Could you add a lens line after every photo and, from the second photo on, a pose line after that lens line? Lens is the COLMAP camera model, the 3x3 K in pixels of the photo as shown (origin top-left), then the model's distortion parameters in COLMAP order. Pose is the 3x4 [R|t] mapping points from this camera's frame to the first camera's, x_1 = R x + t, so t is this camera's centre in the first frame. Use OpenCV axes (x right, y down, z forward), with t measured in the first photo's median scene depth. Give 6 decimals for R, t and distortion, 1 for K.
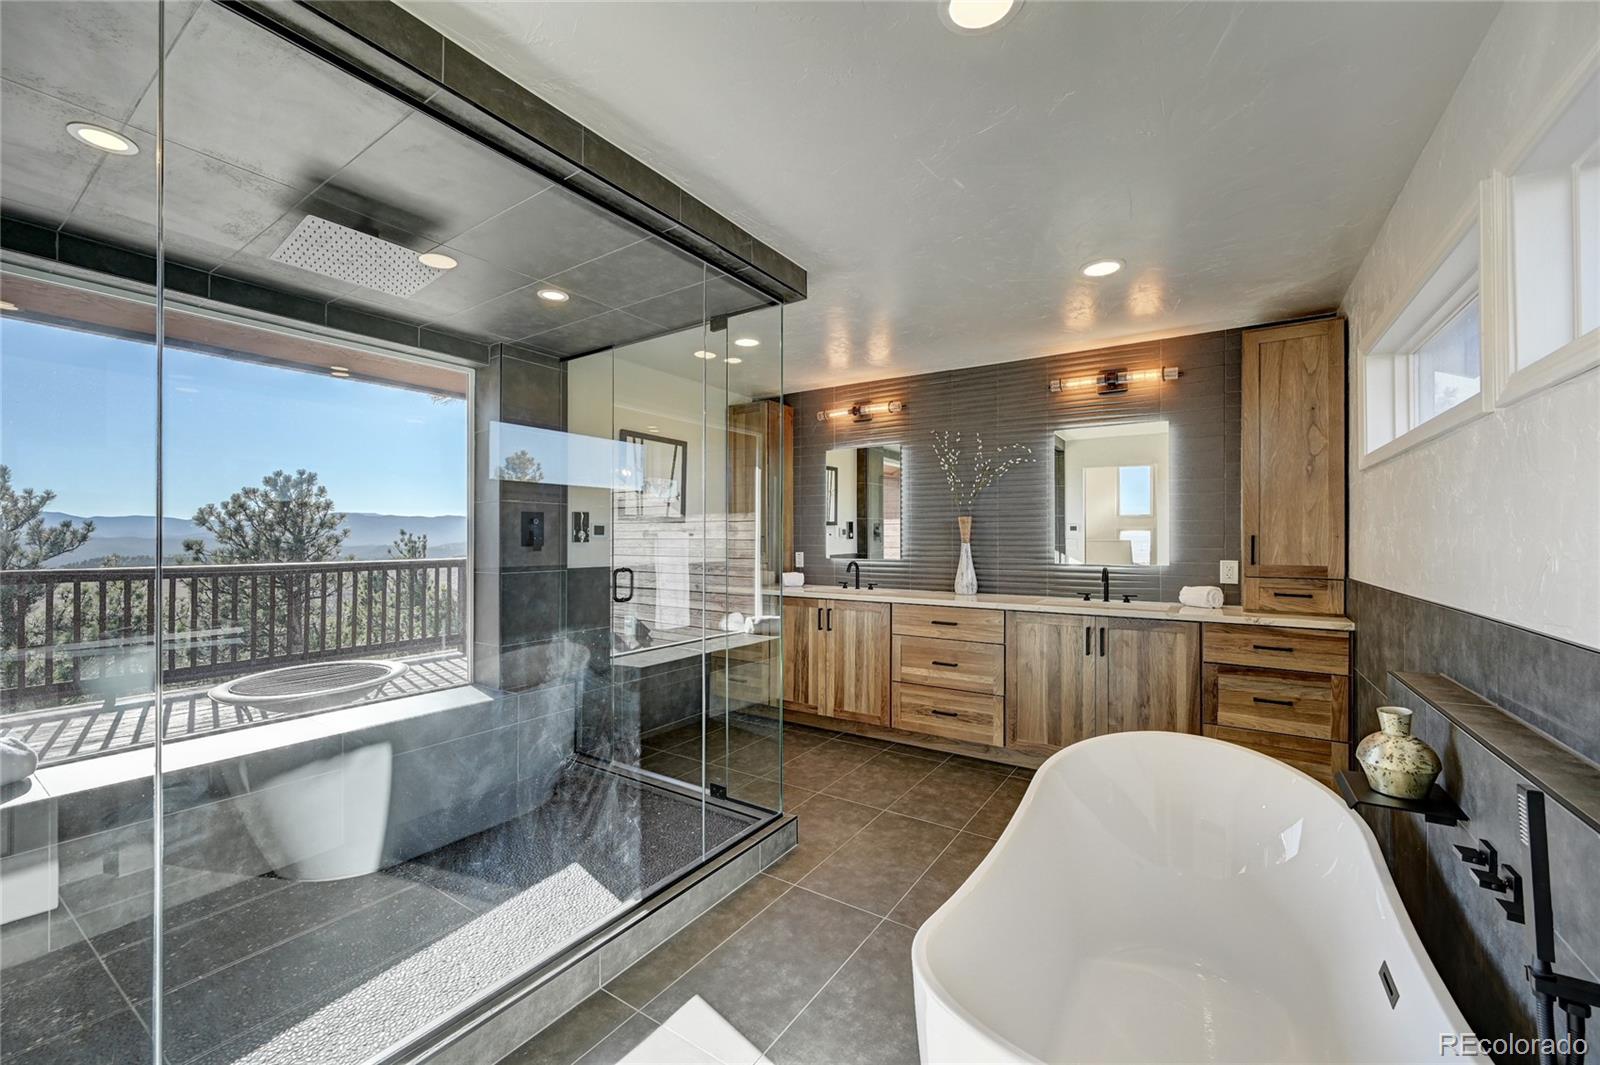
lens RADIAL K [[629.5, 0, 797.5], [0, 629.5, 539.3], [0, 0, 1]] dist [-0.001535, -0.000004]
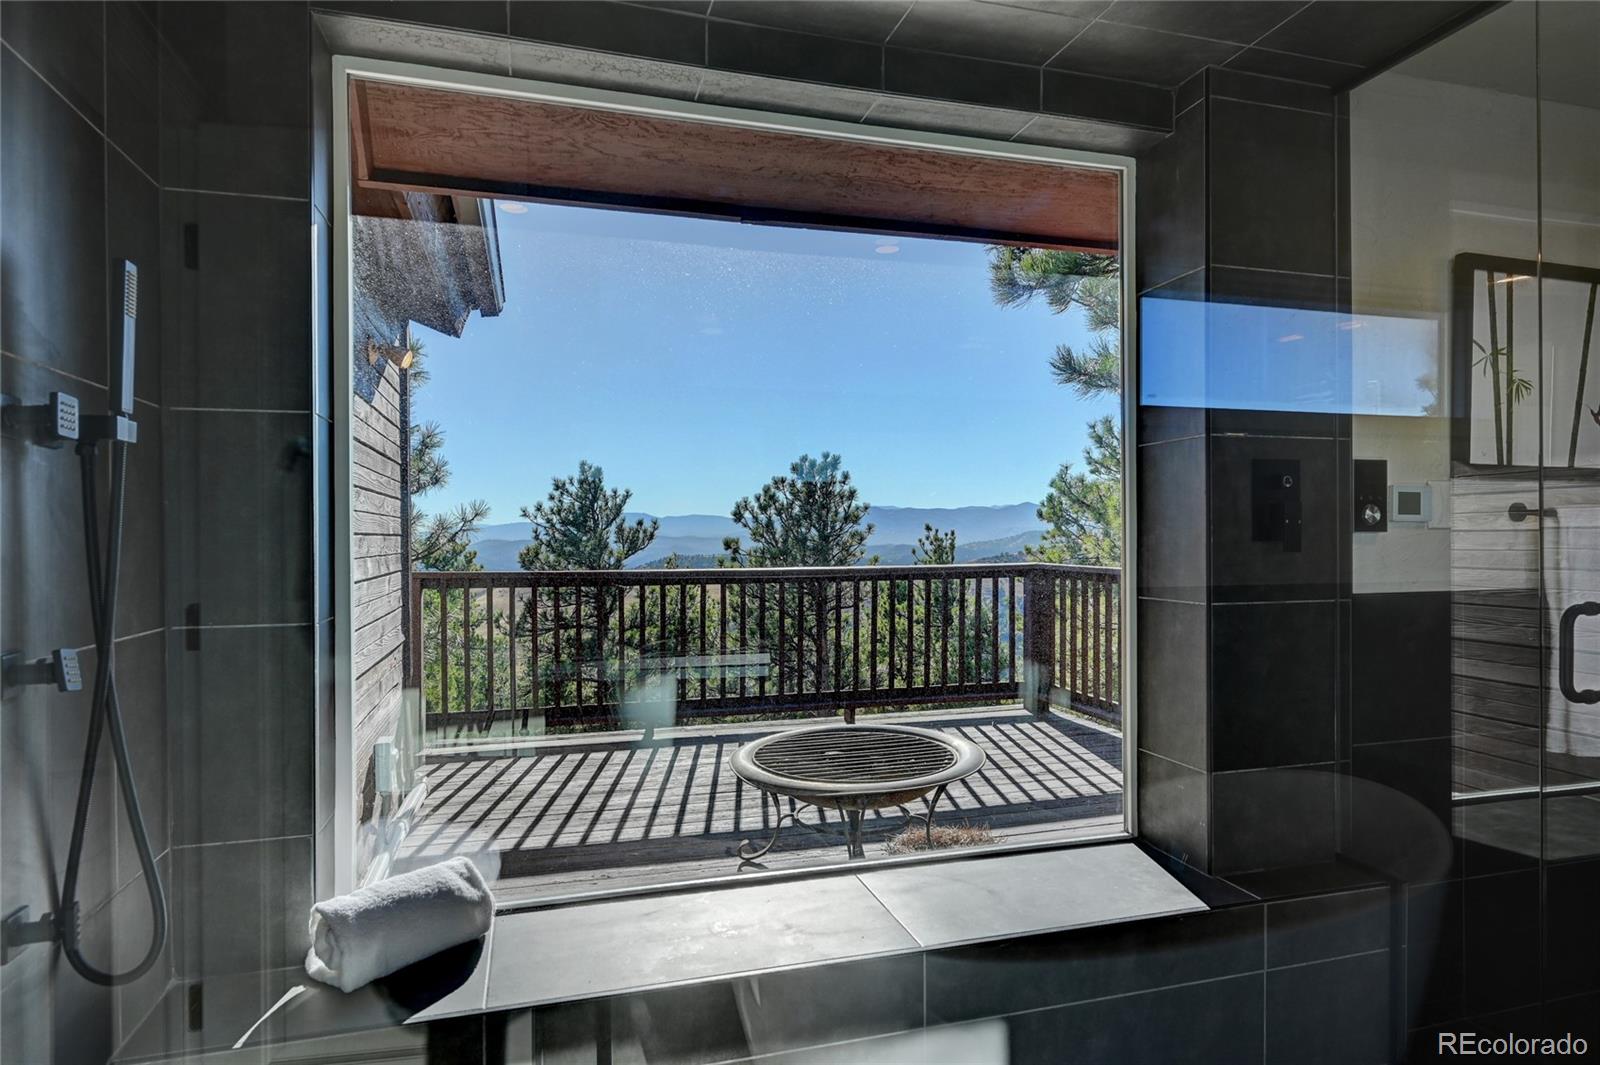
lens RADIAL K [[902.1, 0, 798.7], [0, 902.1, 539.1], [0, 0, 1]] dist [0.000998, 0.000258]
pose [[0.767392, -0.002777, -0.641173, -0.190207], [0.004710, 0.999988, 0.001307, 0.005307], [0.641161, -0.004023, 0.767396, 0.225769]]
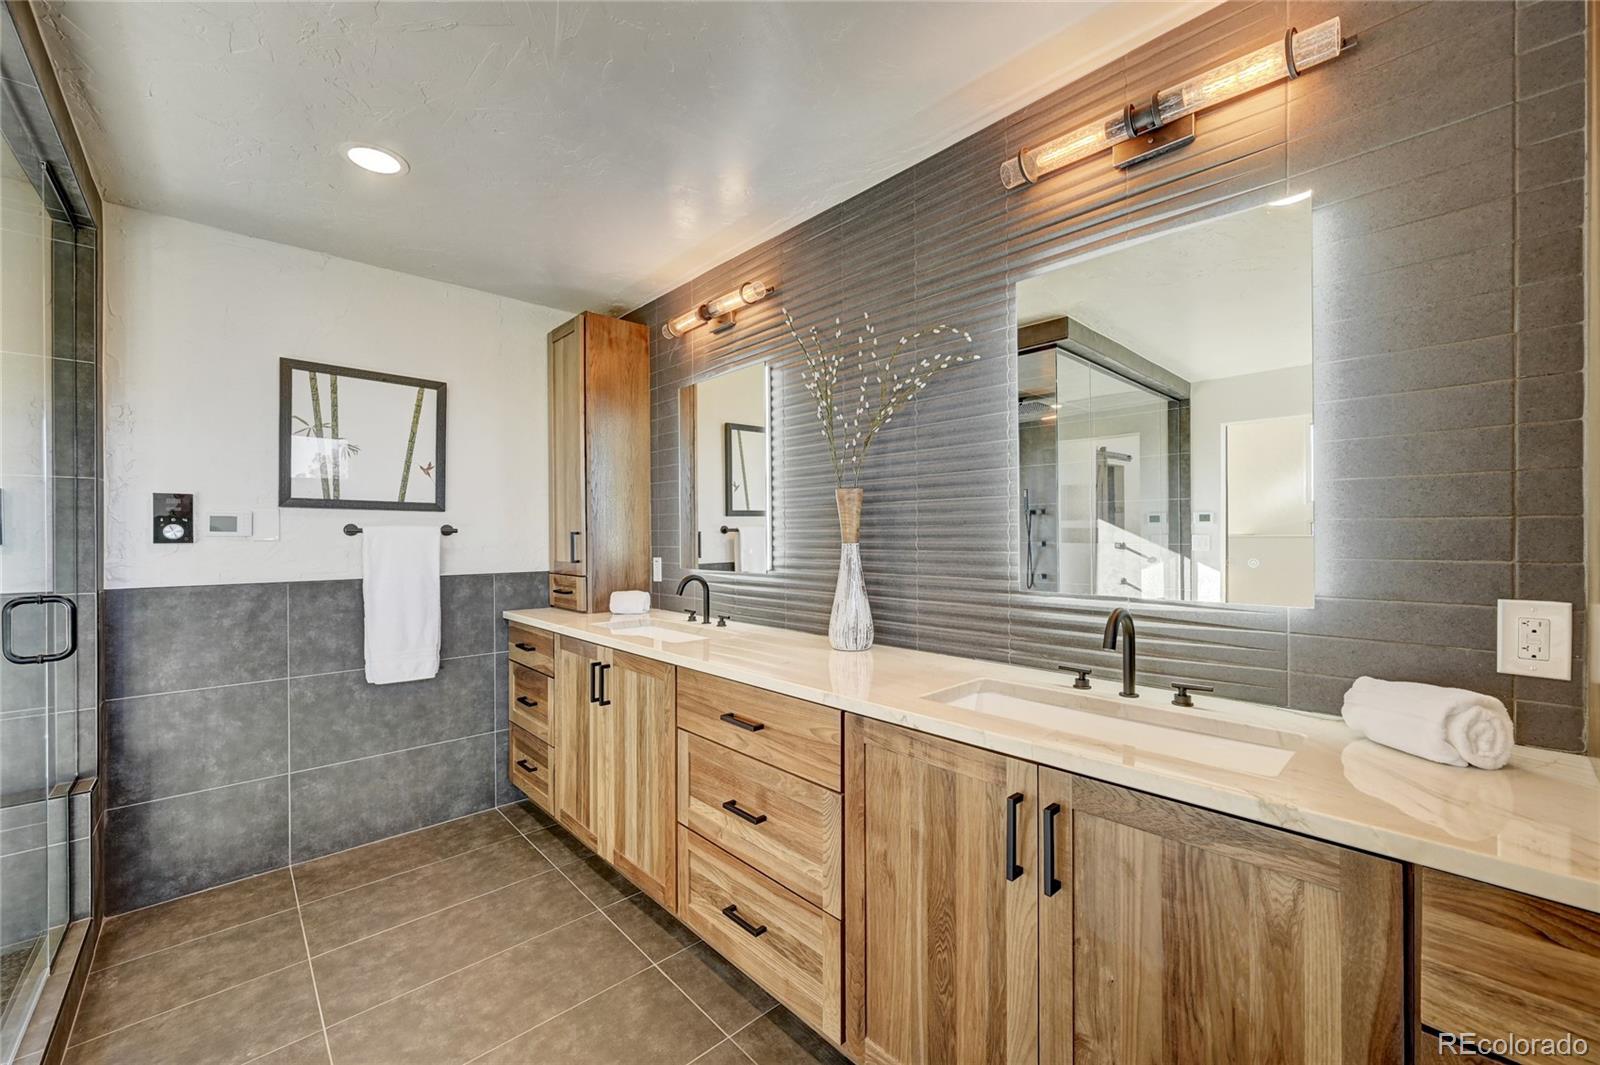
lens RADIAL K [[629.5, 0, 798.3], [0, 629.5, 536.8], [0, 0, 1]] dist [-0.001535, -0.000004]
pose [[0.970976, -0.004159, -0.239140, 0.285632], [0.004135, 0.999991, -0.000602, 0.000885], [0.239141, -0.000404, 0.970985, 0.428617]]
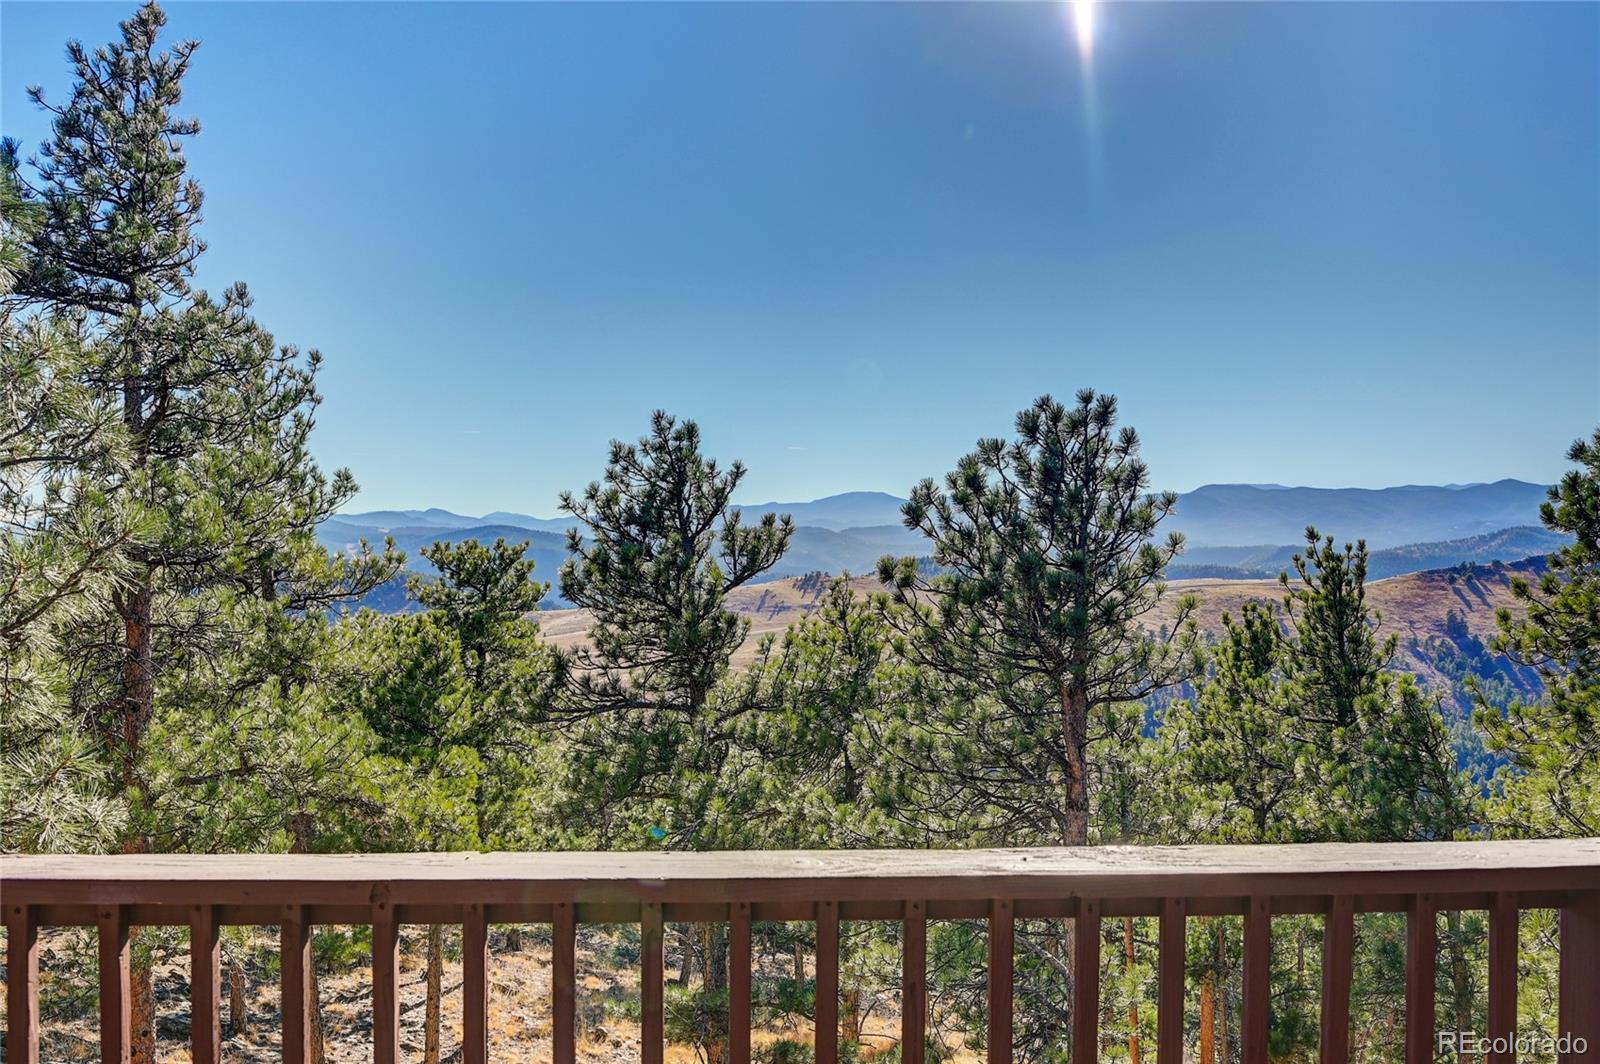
lens RADIAL K [[1384.9, 0, 800.3], [0, 1384.9, 530.8], [0, 0, 1]] dist [0.003589, -0.000120]
pose [[0.605044, 0.005398, -0.796174, -0.586609], [-0.008779, 0.999961, 0.000108, -0.056453], [0.796143, 0.006925, 0.605068, 0.999226]]
